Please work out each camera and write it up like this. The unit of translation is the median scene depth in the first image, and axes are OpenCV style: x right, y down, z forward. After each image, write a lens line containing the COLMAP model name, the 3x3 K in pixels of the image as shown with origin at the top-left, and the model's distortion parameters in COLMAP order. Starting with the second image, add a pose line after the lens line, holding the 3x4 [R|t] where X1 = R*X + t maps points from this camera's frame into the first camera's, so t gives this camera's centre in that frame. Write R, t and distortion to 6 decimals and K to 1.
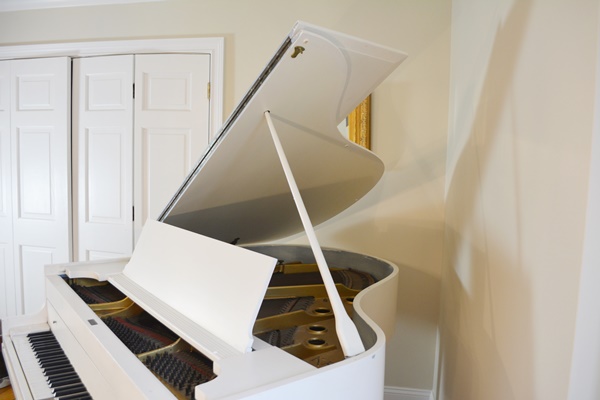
lens RADIAL K [[466.5, 0, 300.0], [0, 466.5, 200.0], [0, 0, 1]] dist [-0.079007, 0.003268]
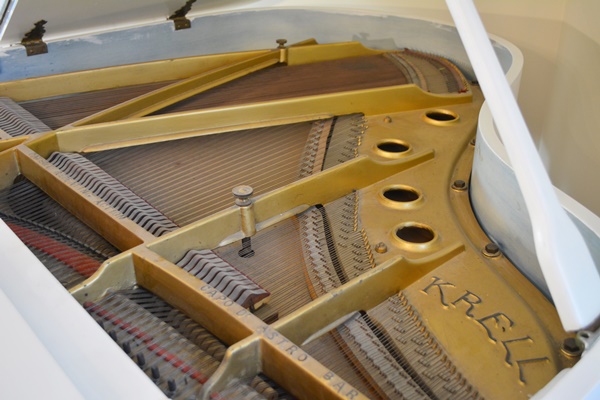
lens RADIAL K [[618.5, 0, 300.0], [0, 618.5, 200.0], [0, 0, 1]] dist [-0.068642, 0.010411]
pose [[0.996832, -0.061466, 0.050481, -0.098965], [0.036579, 0.917841, 0.395260, 0.034772], [-0.070629, -0.392161, 0.917181, 0.451565]]
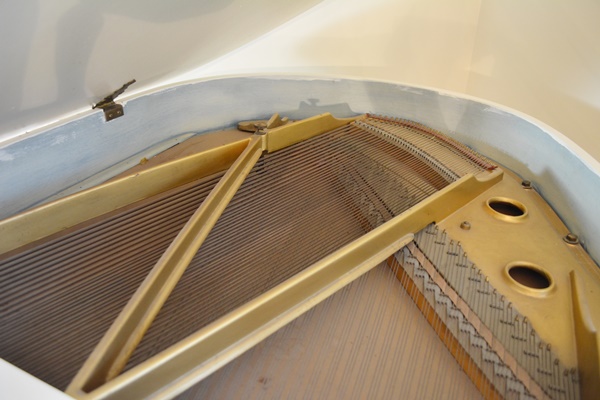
lens RADIAL K [[466.5, 0, 300.0], [0, 466.5, 200.0], [0, 0, 1]] dist [-0.079007, 0.003268]
pose [[0.886974, -0.223664, 0.404044, -0.290856], [0.034318, 0.904398, 0.425307, 0.023331], [-0.460542, -0.363371, 0.809853, 0.937250]]
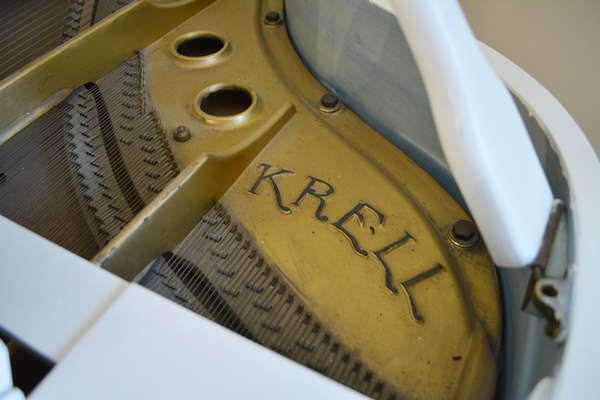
lens RADIAL K [[498.5, 0, 300.0], [0, 498.5, 200.0], [0, 0, 1]] dist [-0.082565, 0.005613]
pose [[0.913874, -0.320336, 0.249437, -0.024545], [0.069116, 0.728163, 0.681910, 0.118609], [-0.400071, -0.605940, 0.687590, 0.667549]]
